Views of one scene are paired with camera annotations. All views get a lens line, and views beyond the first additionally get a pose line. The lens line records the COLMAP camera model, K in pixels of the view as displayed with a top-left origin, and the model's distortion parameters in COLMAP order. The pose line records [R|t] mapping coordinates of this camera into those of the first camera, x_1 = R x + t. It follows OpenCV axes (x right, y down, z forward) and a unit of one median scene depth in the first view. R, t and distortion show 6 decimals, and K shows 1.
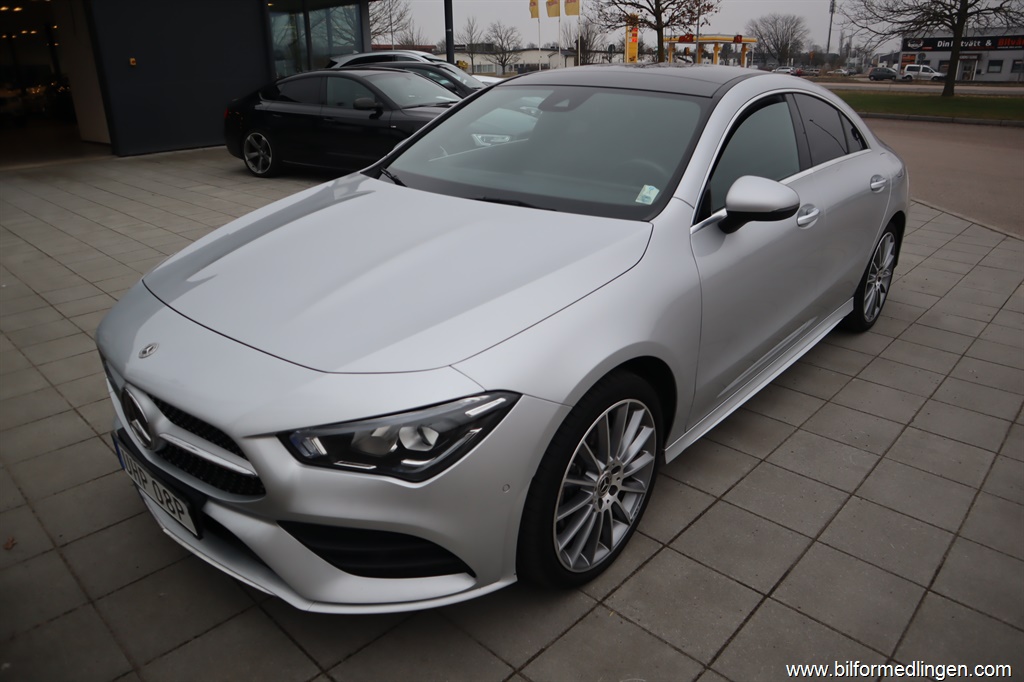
lens RADIAL K [[705.1, 0, 512.0], [0, 705.1, 341.0], [0, 0, 1]] dist [-0.117429, 0.073629]
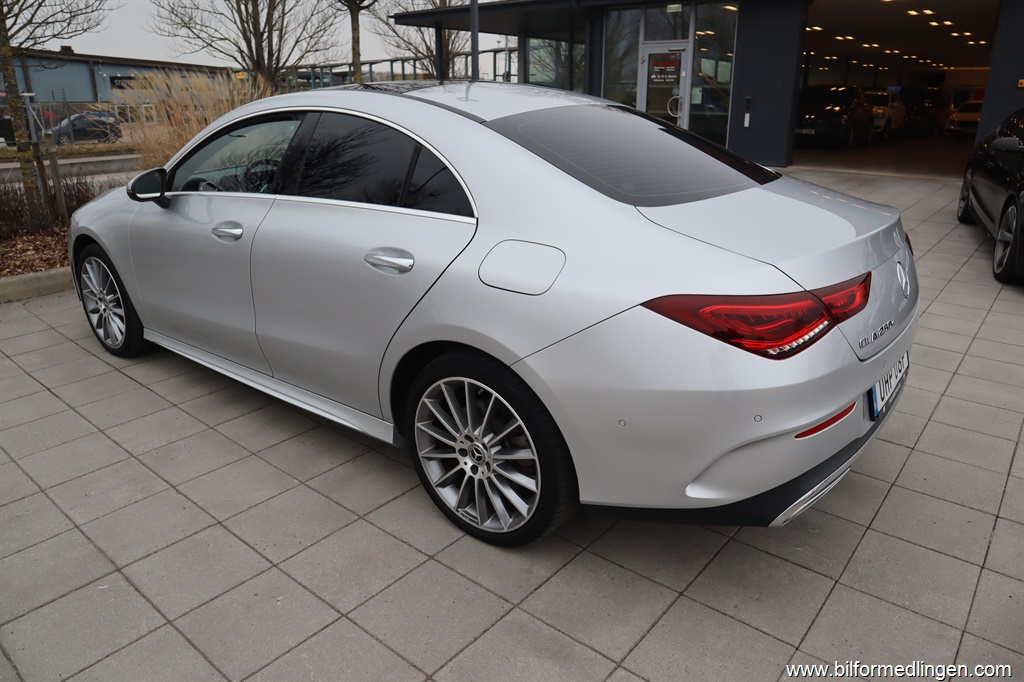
lens RADIAL K [[705.1, 0, 512.0], [0, 705.1, 341.0], [0, 0, 1]] dist [-0.117429, 0.073629]
pose [[0.062424, 0.347688, -0.935530, 1.269582], [-0.372623, 0.877697, 0.301331, -0.437128], [0.925881, 0.329789, 0.184346, 1.094680]]
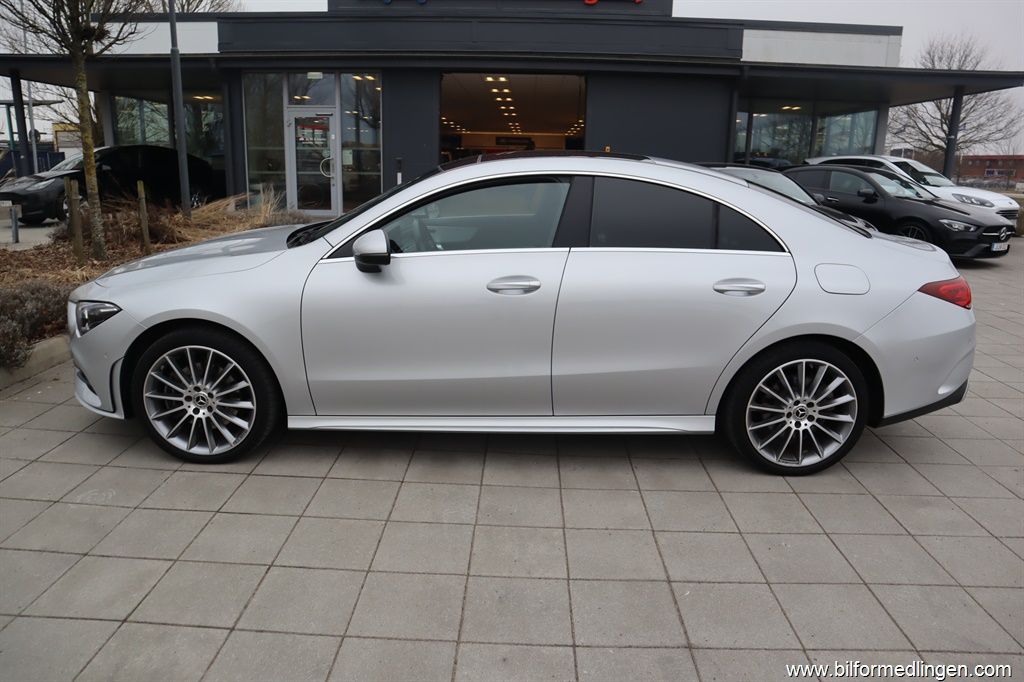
lens RADIAL K [[705.1, 0, 512.0], [0, 705.1, 341.0], [0, 0, 1]] dist [-0.117429, 0.073629]
pose [[0.672768, 0.214408, -0.708105, 1.056934], [-0.306395, 0.951900, -0.002877, -0.083192], [0.673428, 0.218895, 0.706101, 0.222537]]
